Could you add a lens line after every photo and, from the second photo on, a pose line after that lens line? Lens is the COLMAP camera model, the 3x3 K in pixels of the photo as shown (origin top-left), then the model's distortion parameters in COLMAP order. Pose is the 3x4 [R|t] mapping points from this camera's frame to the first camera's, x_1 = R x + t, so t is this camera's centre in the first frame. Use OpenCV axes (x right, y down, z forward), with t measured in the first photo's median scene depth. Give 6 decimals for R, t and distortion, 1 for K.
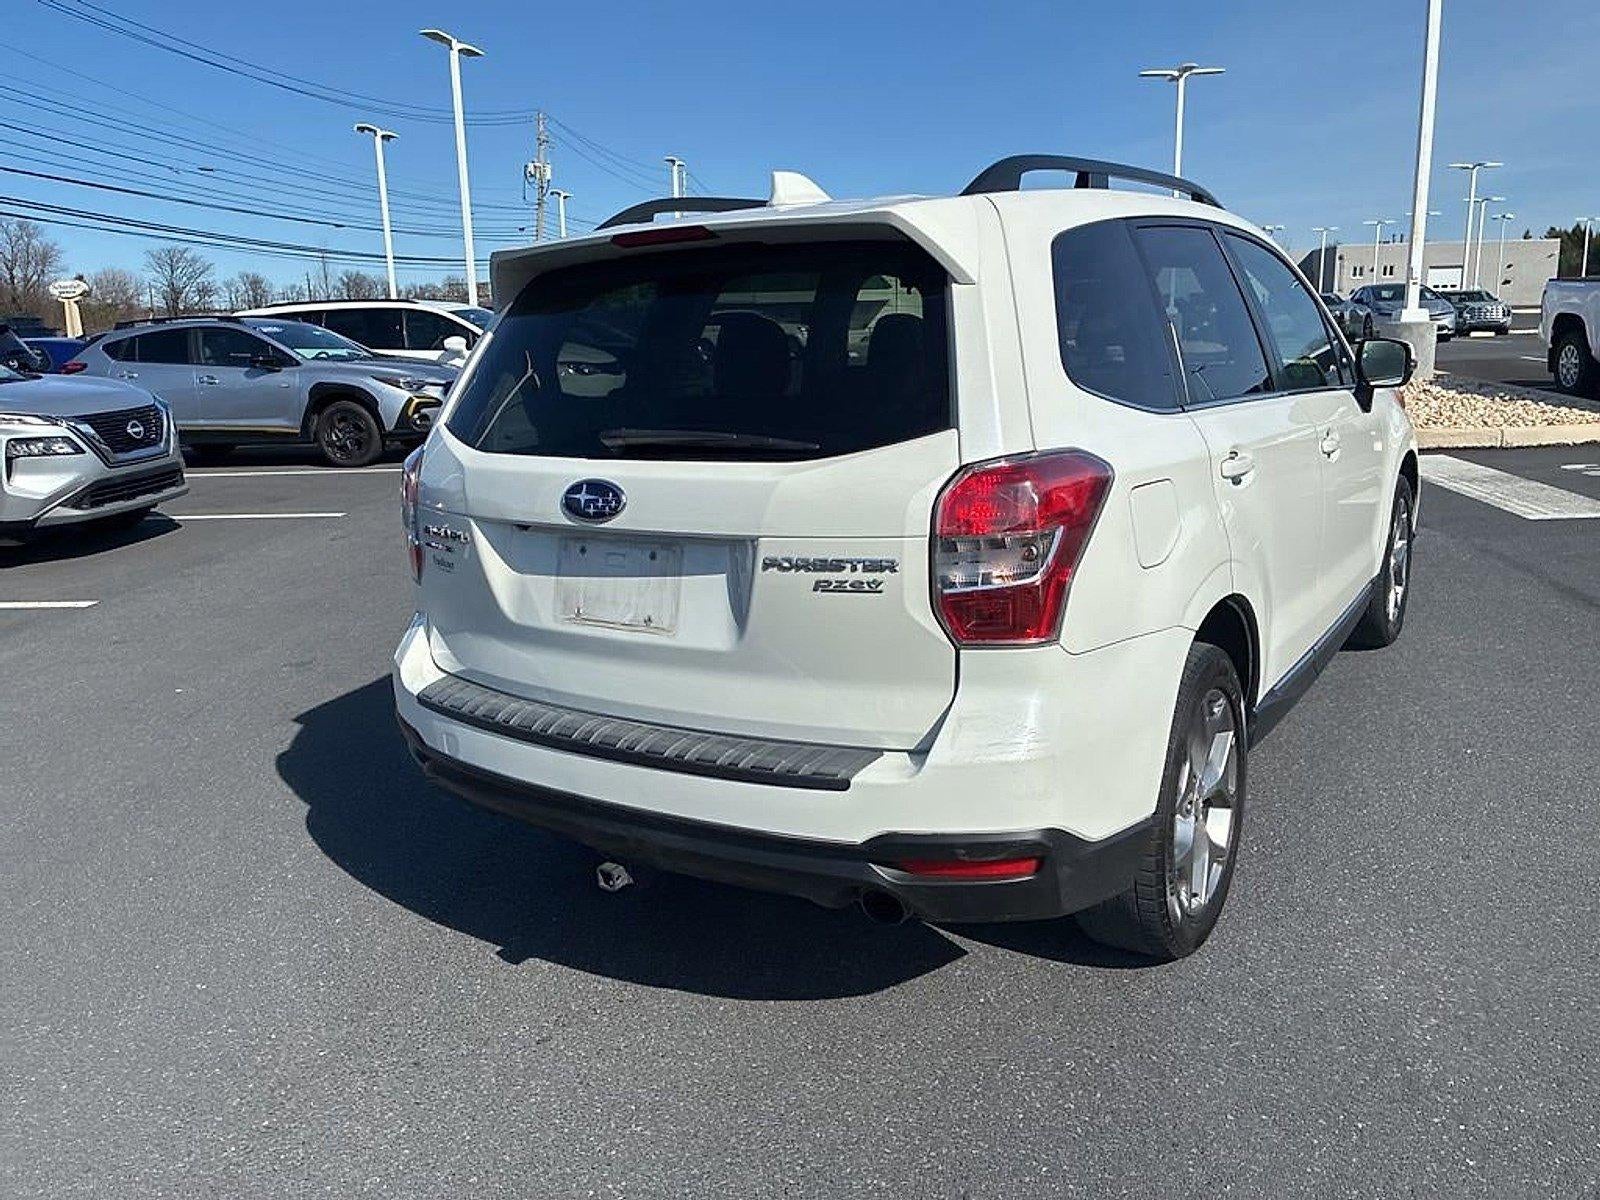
lens RADIAL K [[1202.7, 0, 808.4], [0, 1202.7, 589.4], [0, 0, 1]] dist [0.041836, -0.057137]
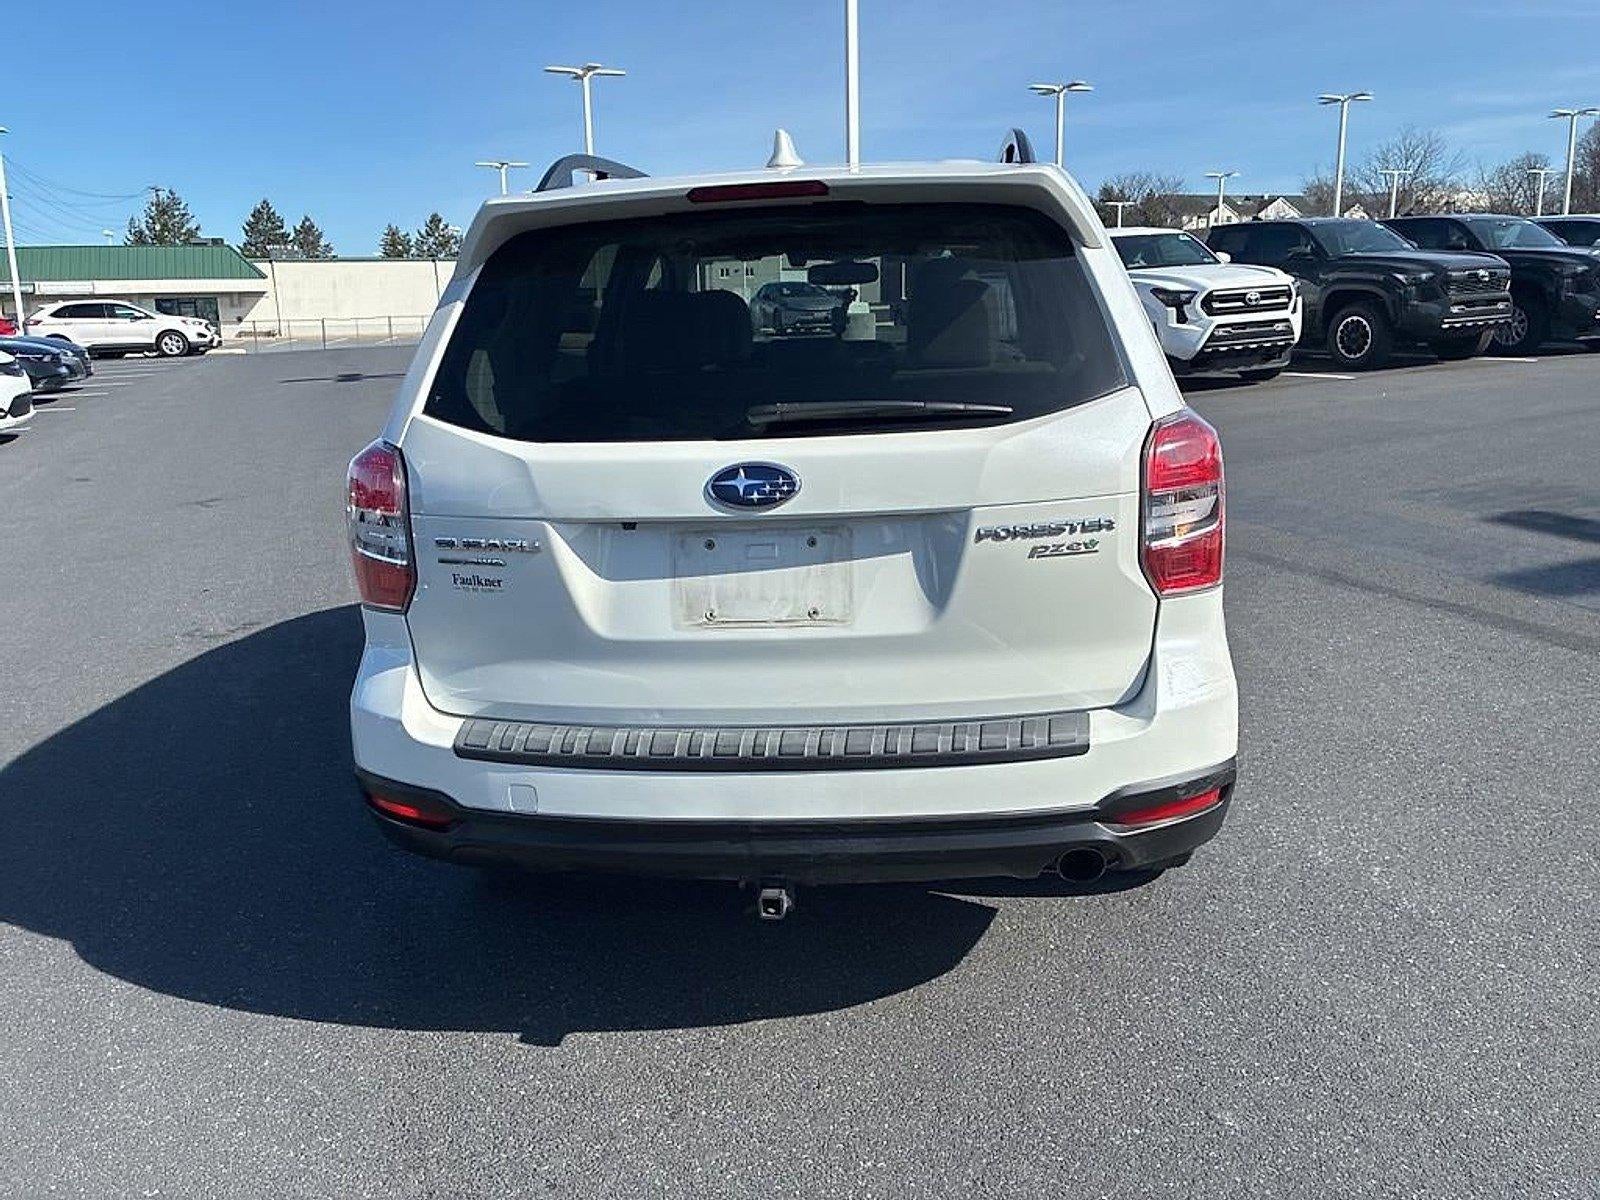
lens RADIAL K [[1202.7, 0, 805.3], [0, 1202.7, 586.5], [0, 0, 1]] dist [0.041836, -0.057137]
pose [[0.882014, -0.106894, 0.458939, -0.563294], [0.106324, 0.993960, 0.027171, -0.020019], [-0.459071, 0.024831, 0.888052, 0.197248]]
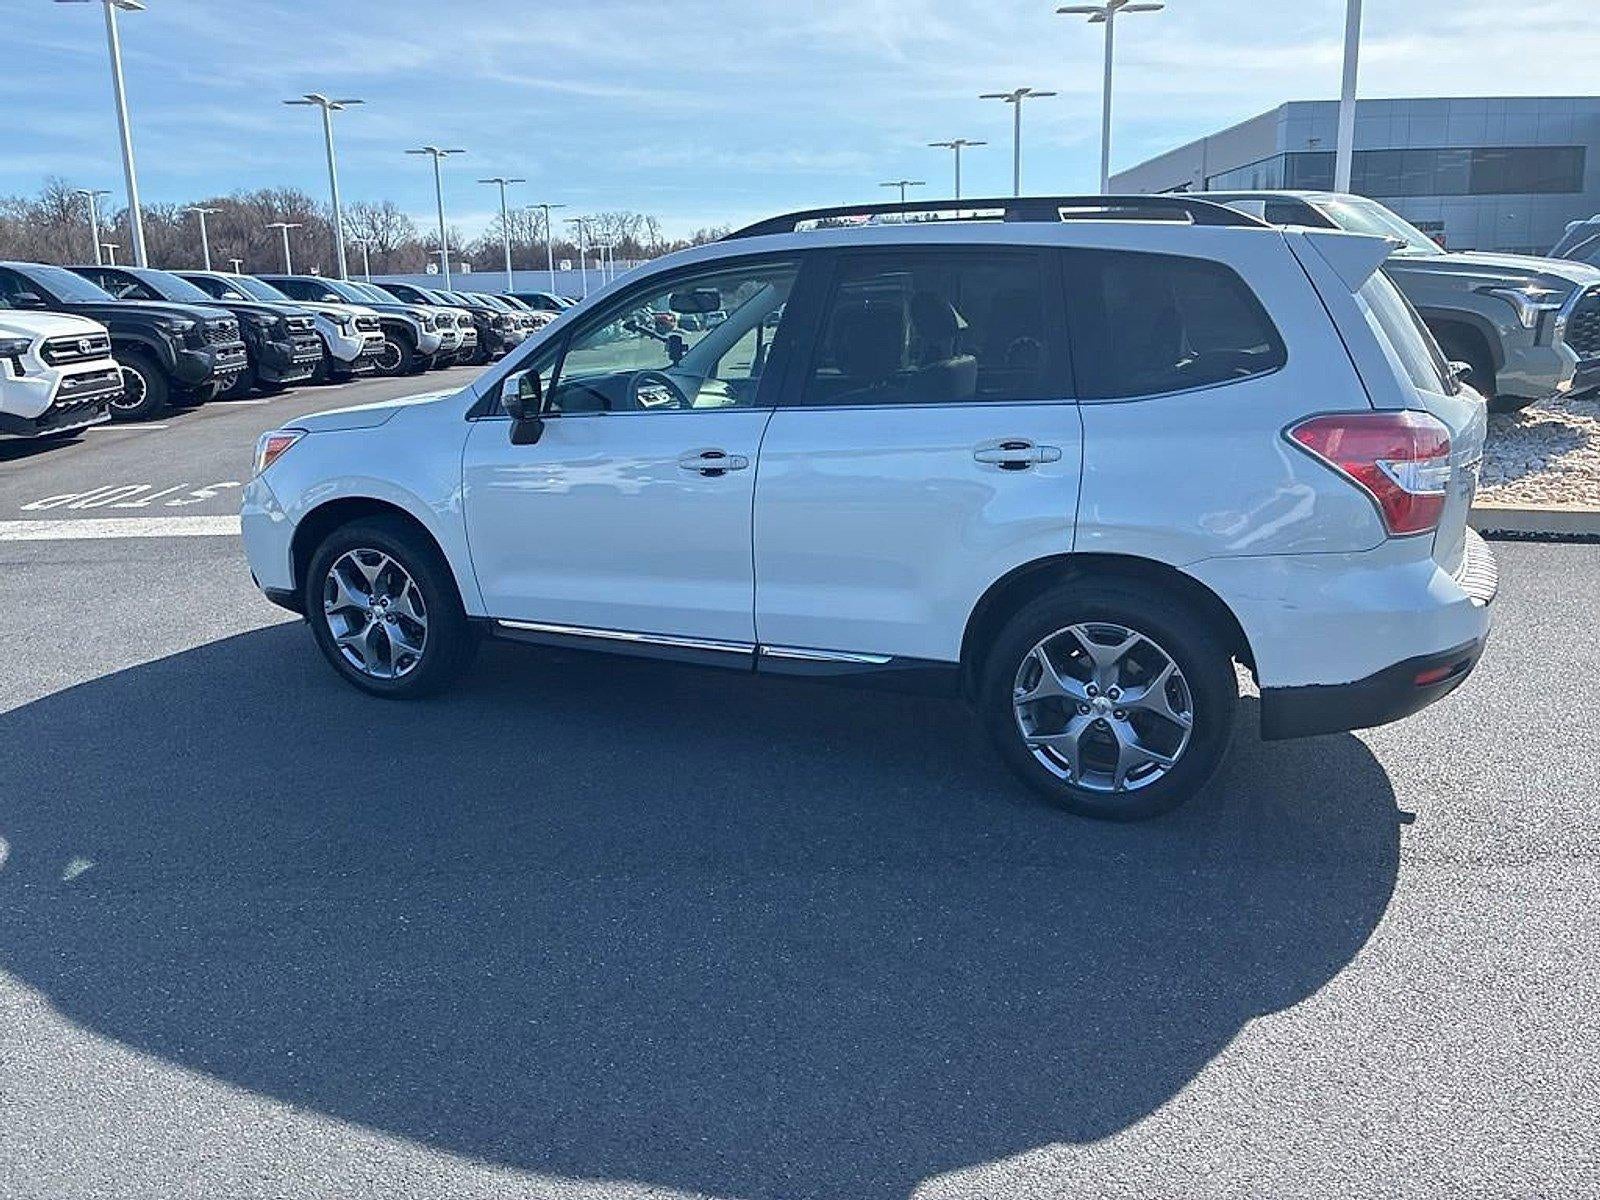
lens RADIAL K [[1202.7, 0, 811.0], [0, 1202.7, 595.6], [0, 0, 1]] dist [0.041836, -0.057137]
pose [[-0.172627, -0.196527, 0.965183, -1.238477], [0.242913, 0.941134, 0.235076, -0.280035], [-0.954564, 0.275036, -0.114726, 1.390341]]
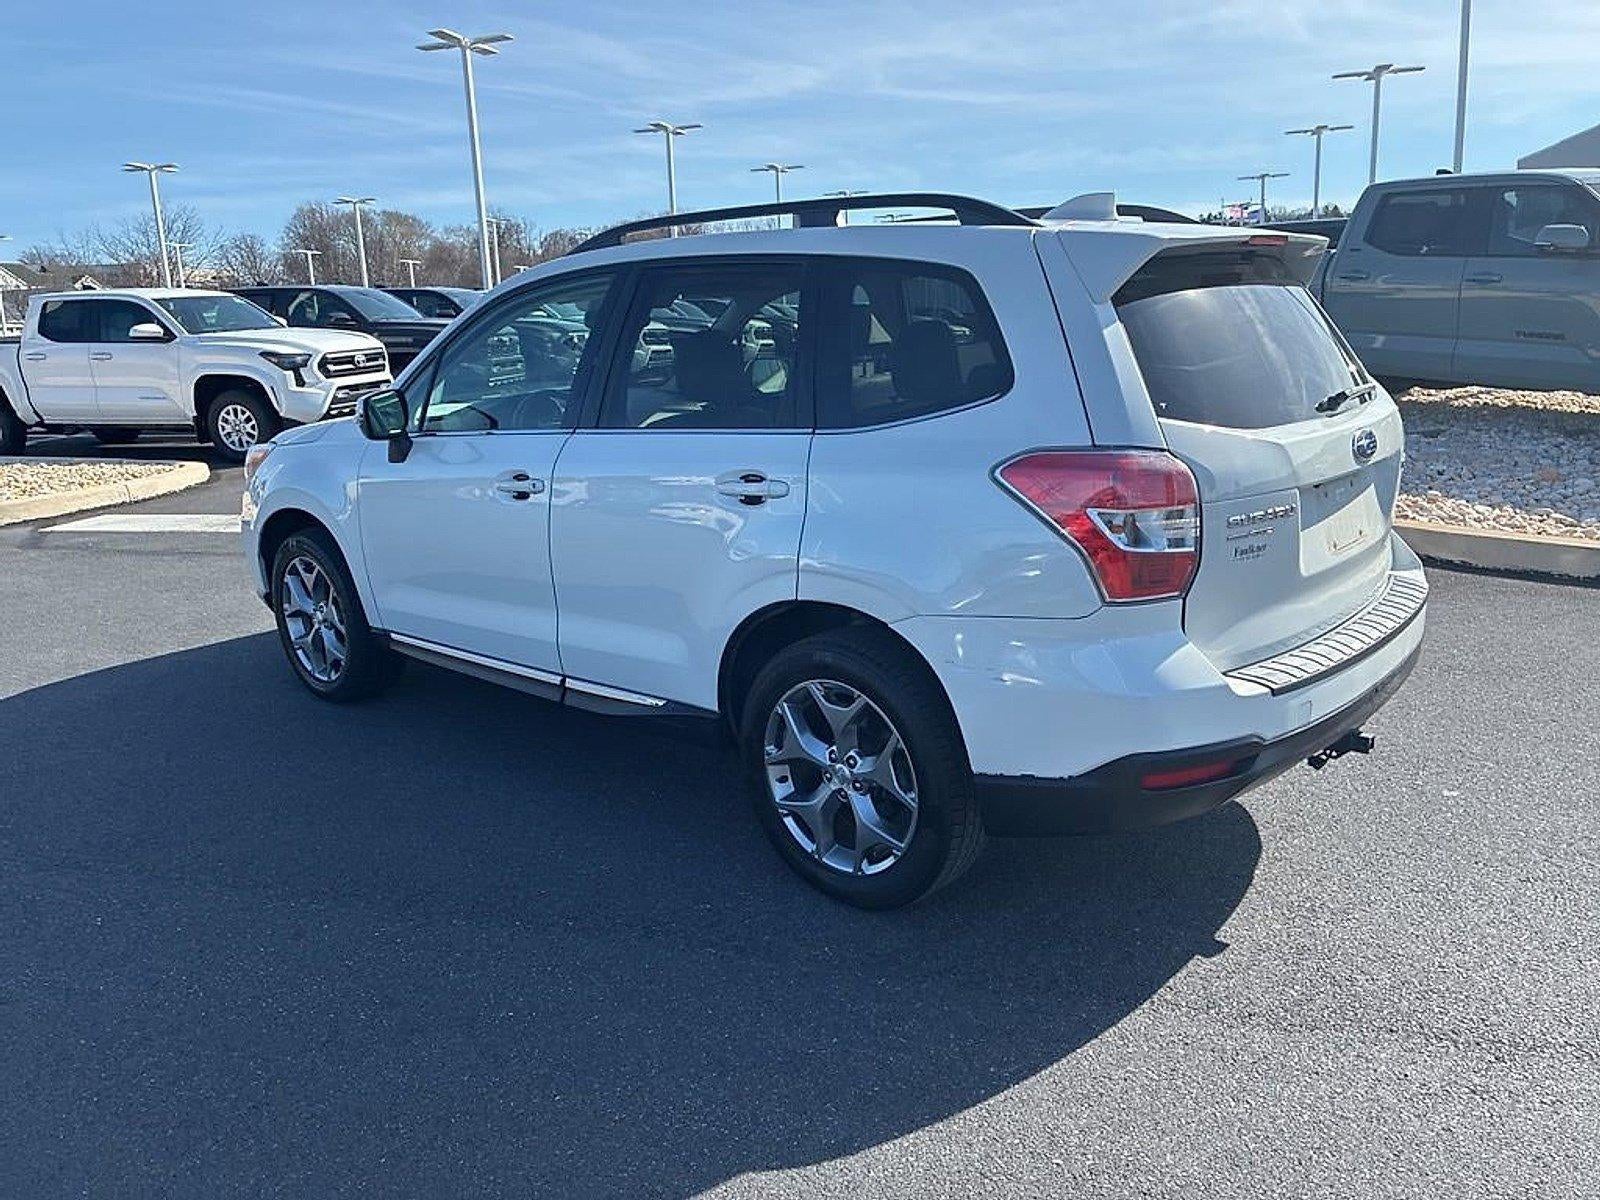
lens RADIAL K [[1202.7, 0, 810.6], [0, 1202.7, 607.4], [0, 0, 1]] dist [0.041836, -0.057137]
pose [[0.125644, -0.201635, 0.971368, -1.170033], [0.249970, 0.953971, 0.165691, -0.175790], [-0.960067, 0.221995, 0.170264, 0.946512]]
